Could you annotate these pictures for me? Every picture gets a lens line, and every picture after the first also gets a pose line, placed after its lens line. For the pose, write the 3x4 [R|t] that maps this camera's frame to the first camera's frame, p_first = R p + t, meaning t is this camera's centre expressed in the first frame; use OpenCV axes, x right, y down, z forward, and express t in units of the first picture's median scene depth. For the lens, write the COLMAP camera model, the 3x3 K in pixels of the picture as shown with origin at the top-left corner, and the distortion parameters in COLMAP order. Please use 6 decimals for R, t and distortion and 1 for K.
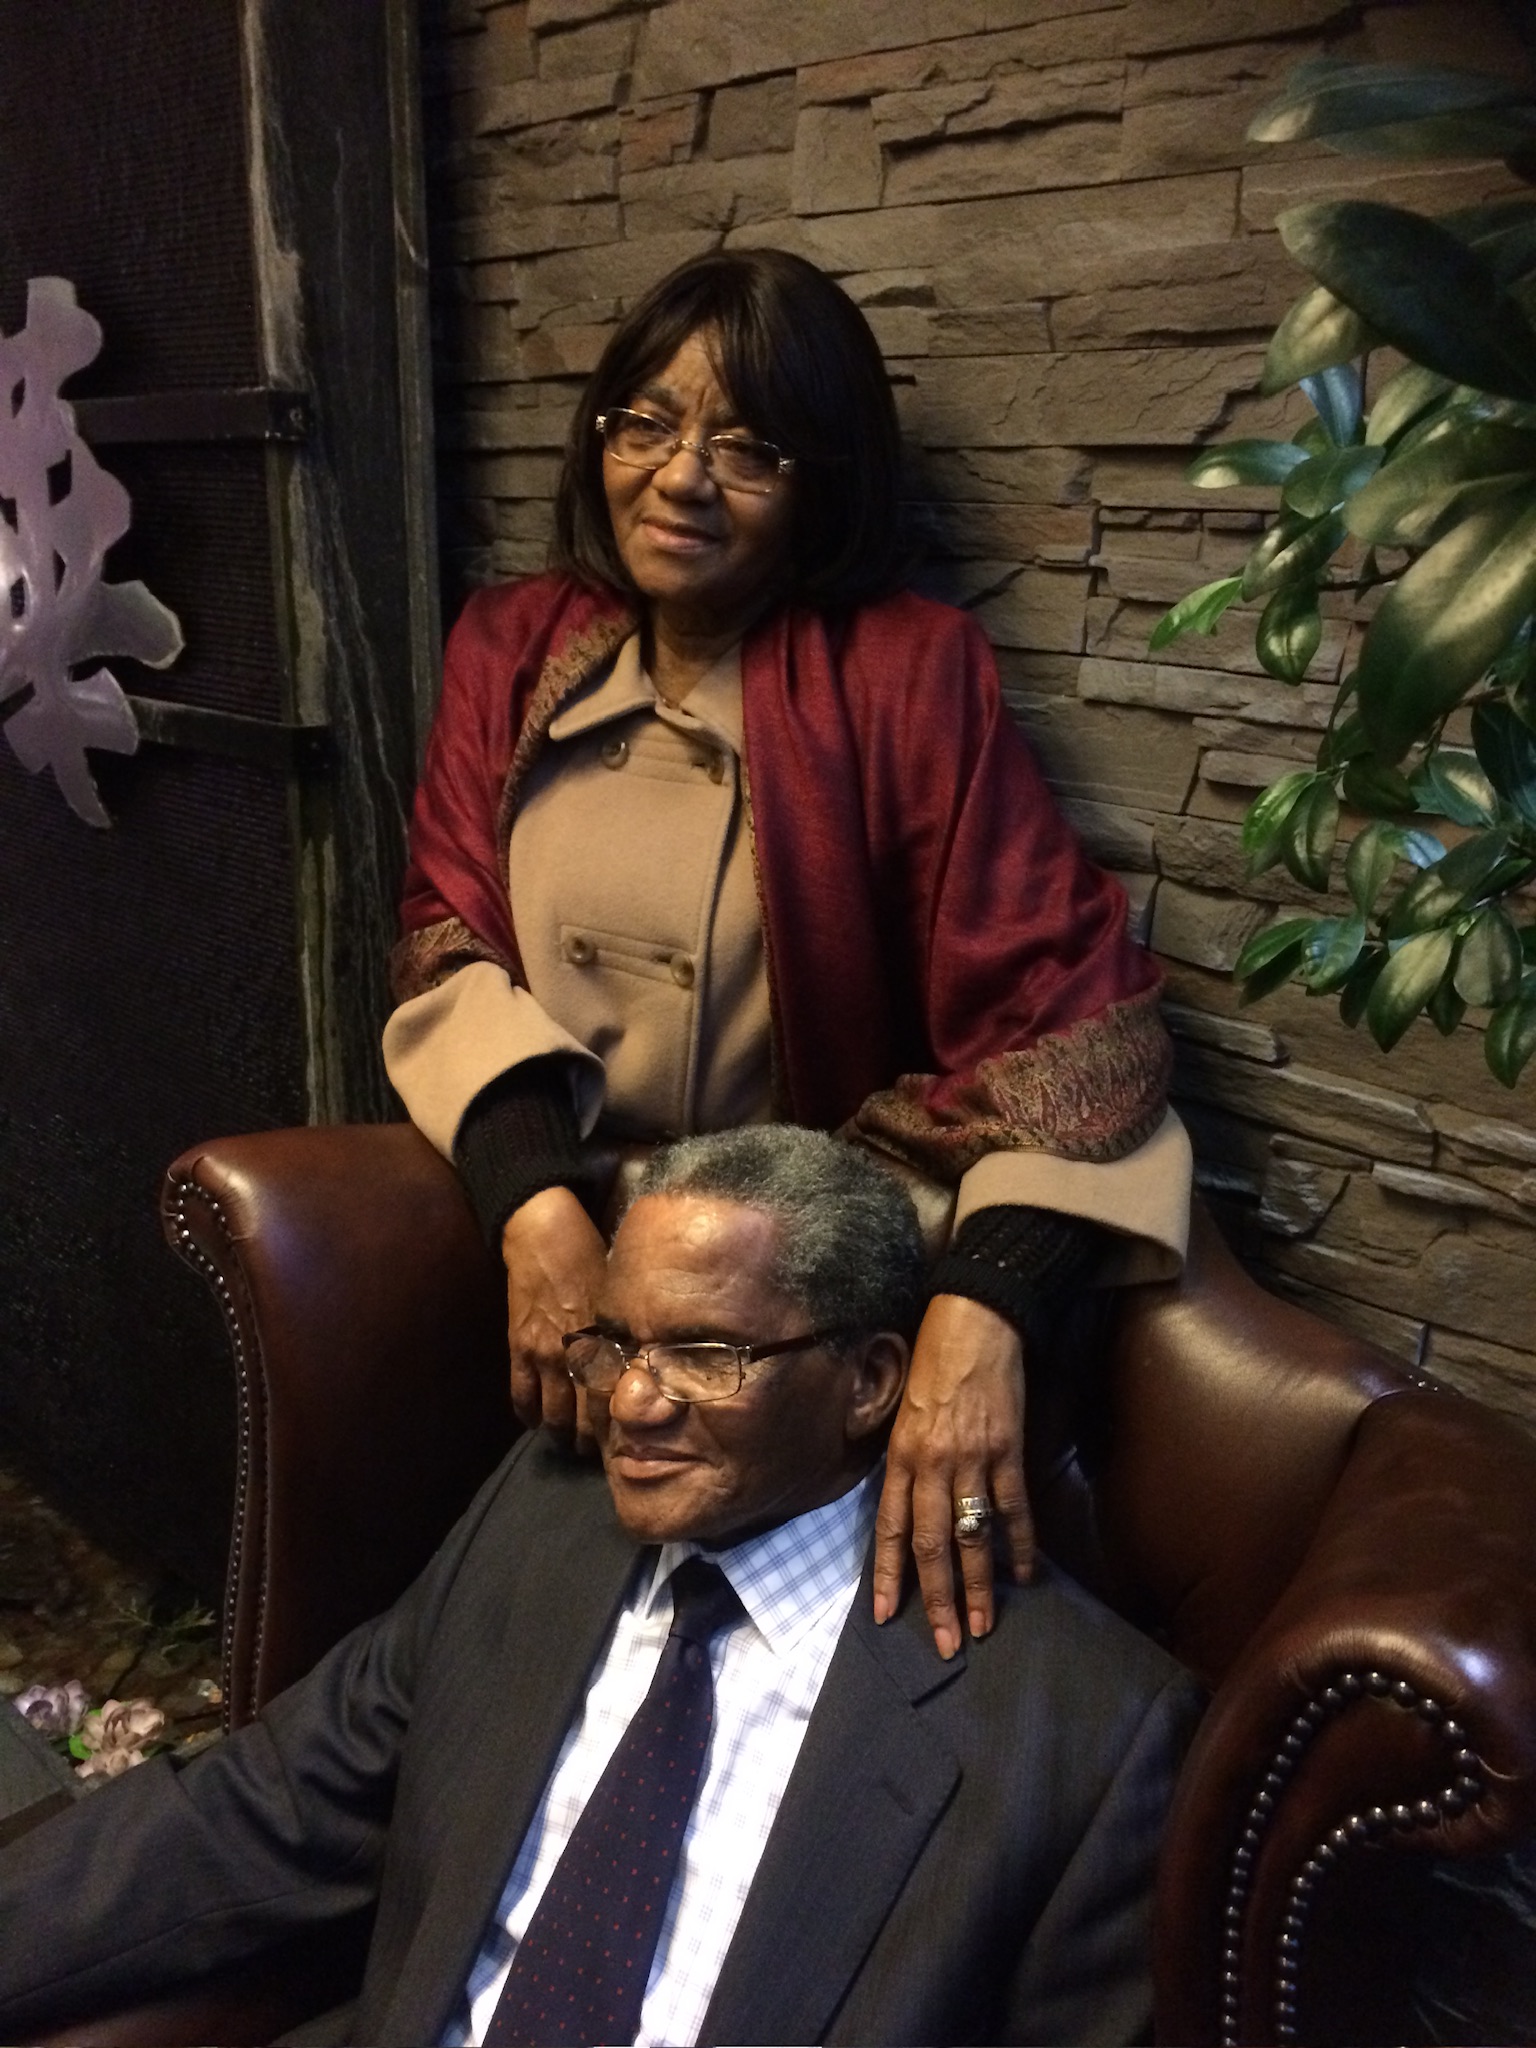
lens RADIAL K [[1770.1, 0, 776.6], [0, 1770.1, 1023.4], [0, 0, 1]] dist [0.092912, -0.120178]
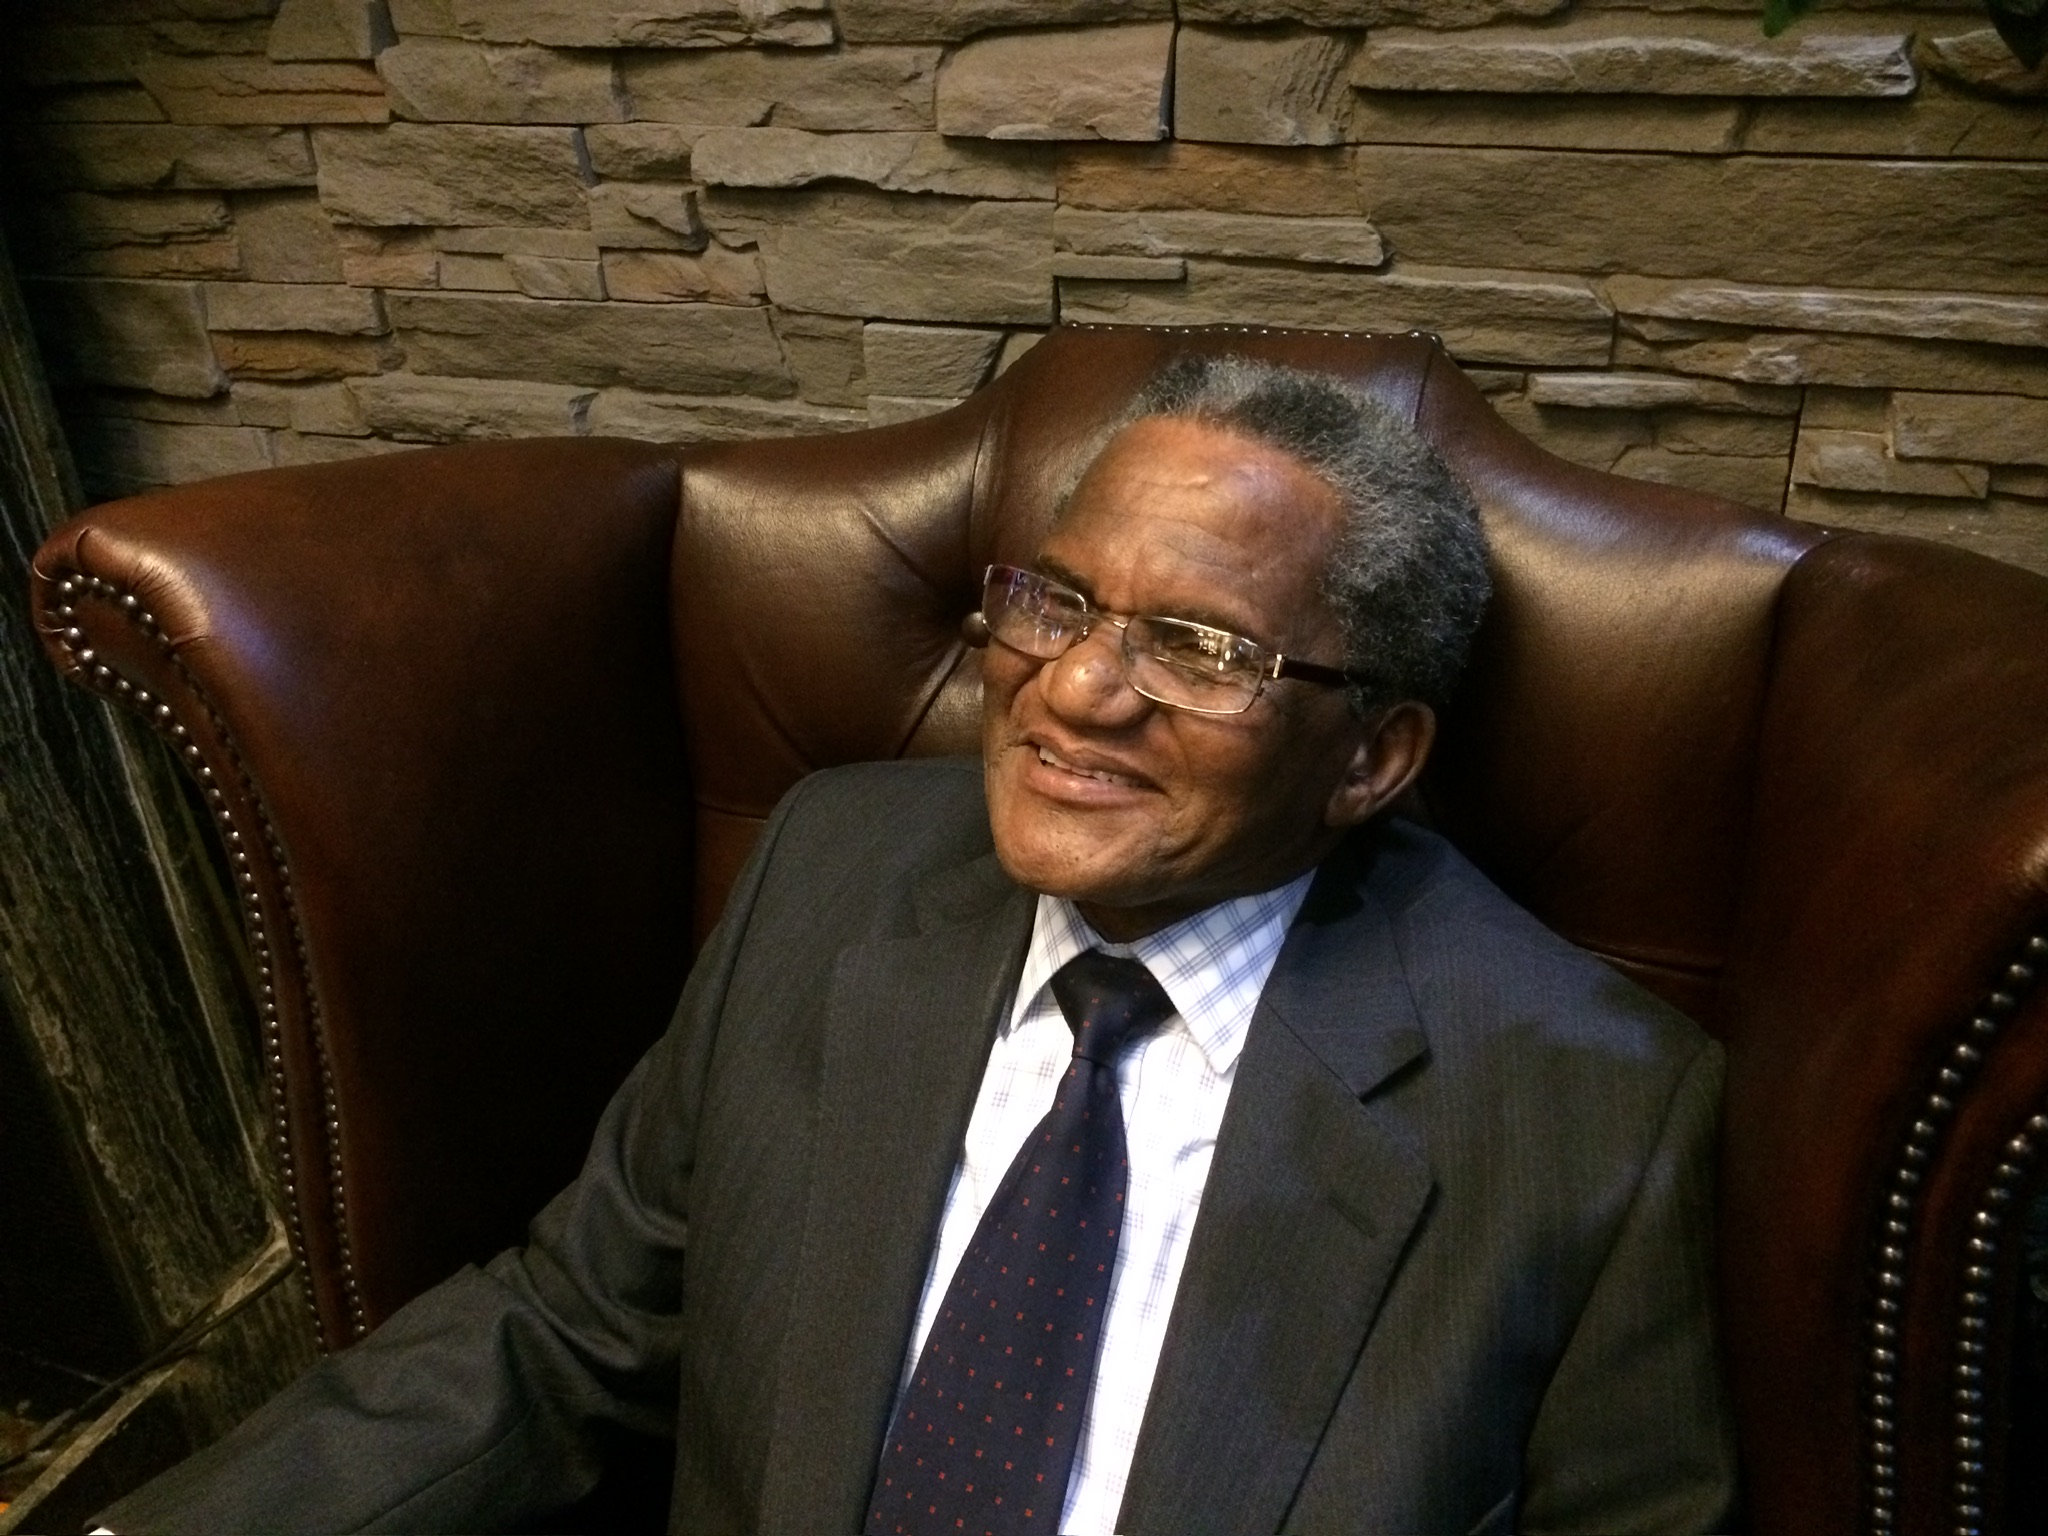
lens RADIAL K [[1752.5, 0, 1023.0], [0, 1752.5, 758.6], [0, 0, 1]] dist [0.098457, -0.126027]
pose [[0.920122, -0.239087, 0.310182, -0.127018], [0.174814, 0.959480, 0.220995, 0.029624], [-0.350450, -0.149118, 0.924634, 0.352795]]
